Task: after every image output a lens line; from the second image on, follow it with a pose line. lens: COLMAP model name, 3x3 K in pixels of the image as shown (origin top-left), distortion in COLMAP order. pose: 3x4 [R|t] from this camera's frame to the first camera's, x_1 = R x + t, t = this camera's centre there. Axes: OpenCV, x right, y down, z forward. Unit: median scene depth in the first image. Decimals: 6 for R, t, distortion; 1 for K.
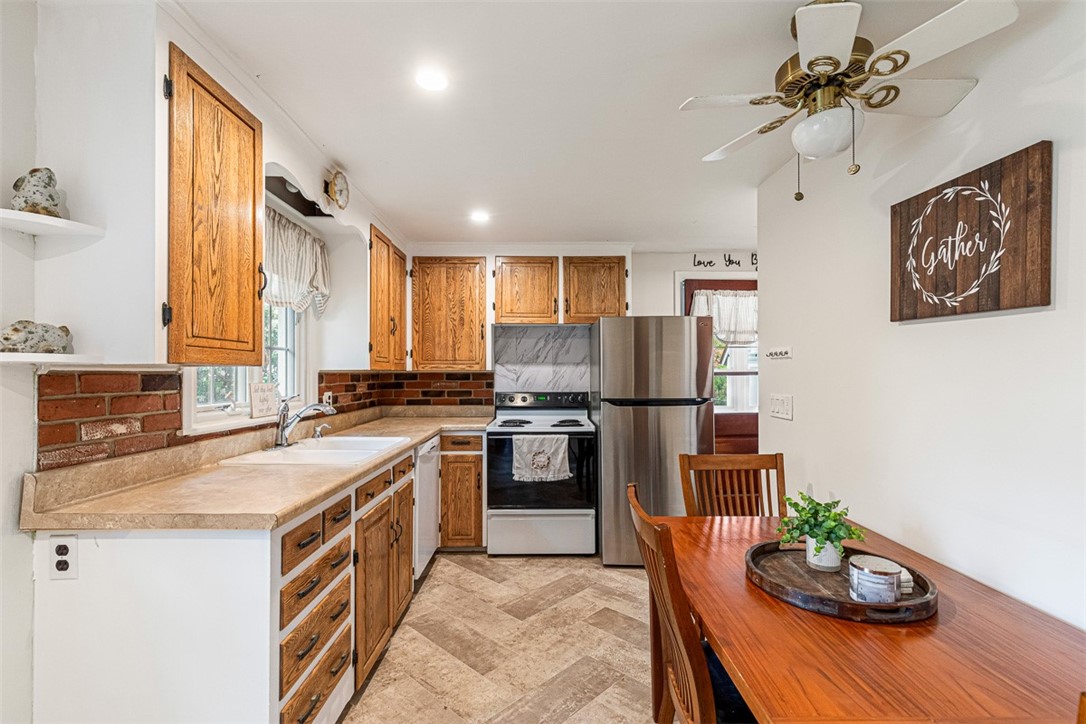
lens RADIAL K [[487.0, 0, 544.2], [0, 487.0, 366.7], [0, 0, 1]] dist [0.008265, -0.001218]
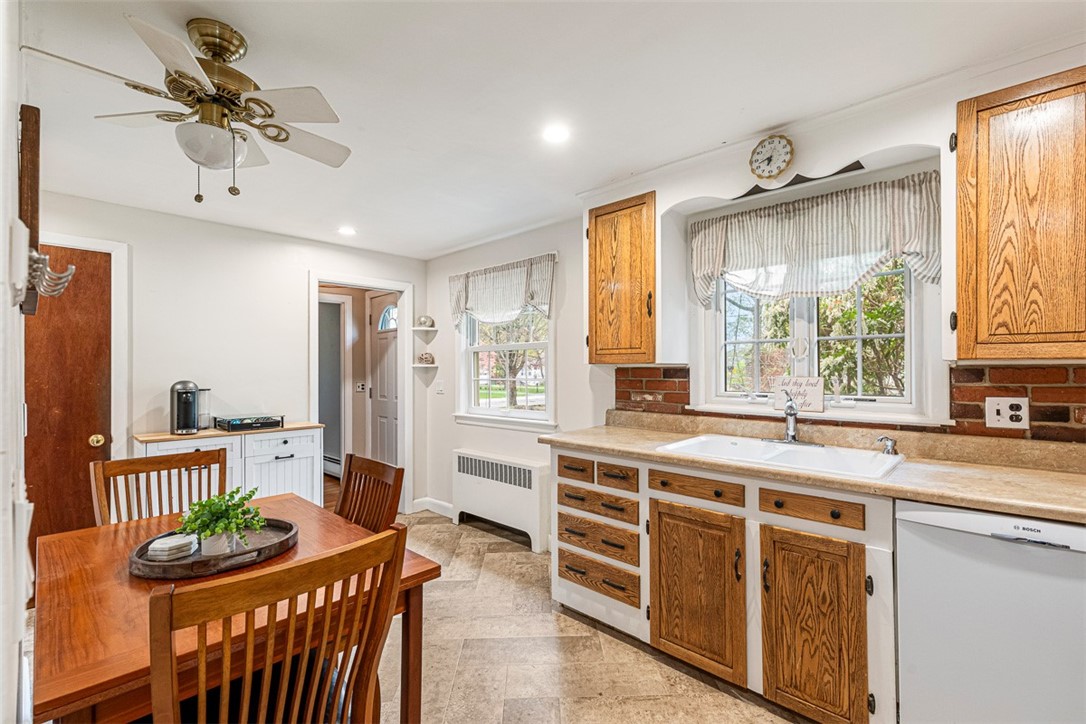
lens RADIAL K [[487.0, 0, 544.2], [0, 487.0, 366.7], [0, 0, 1]] dist [0.008265, -0.001218]
pose [[-0.700659, 0.002893, -0.713490, 0.333594], [0.016624, 0.999786, -0.012272, 0.010797], [0.713302, -0.020460, -0.700558, 0.898360]]
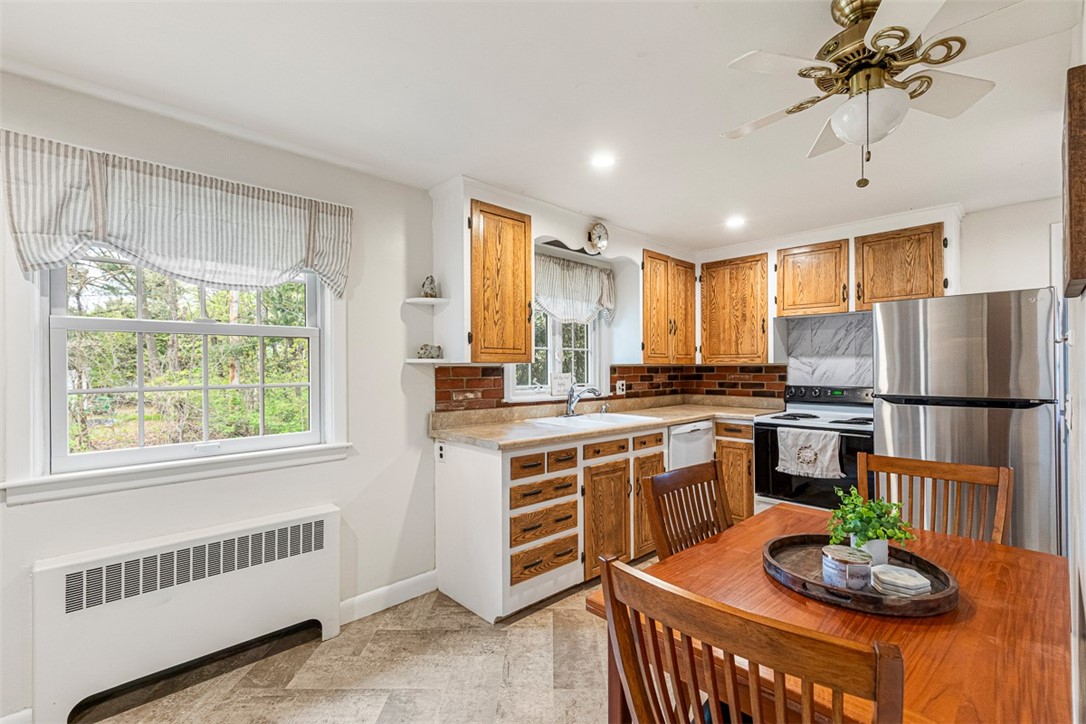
lens RADIAL K [[487.0, 0, 544.2], [0, 487.0, 366.7], [0, 0, 1]] dist [0.008265, -0.001218]
pose [[0.684565, -0.001124, -0.728951, 0.335608], [0.012562, 0.999869, 0.010256, -0.002297], [0.728844, -0.016177, 0.684489, -0.052511]]
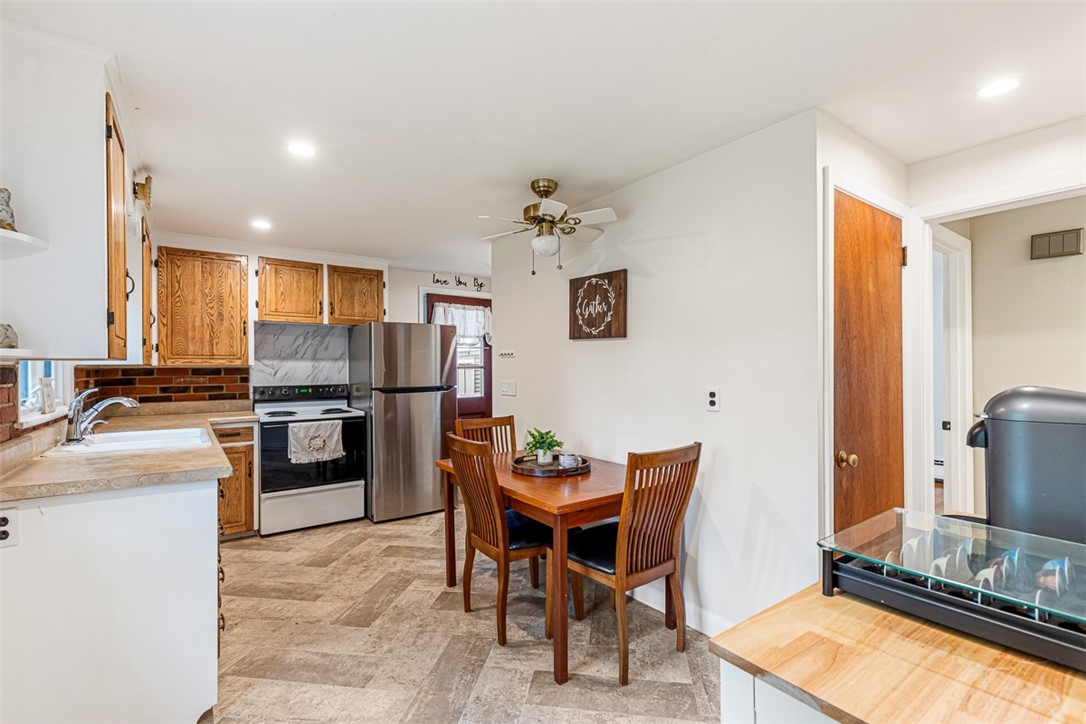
lens RADIAL K [[487.0, 0, 544.2], [0, 487.0, 366.7], [0, 0, 1]] dist [0.008265, -0.001218]
pose [[0.815523, -0.001556, 0.578723, -0.227344], [-0.003365, 0.999967, 0.007430, 0.000788], [-0.578715, -0.008006, 0.815490, -0.239348]]
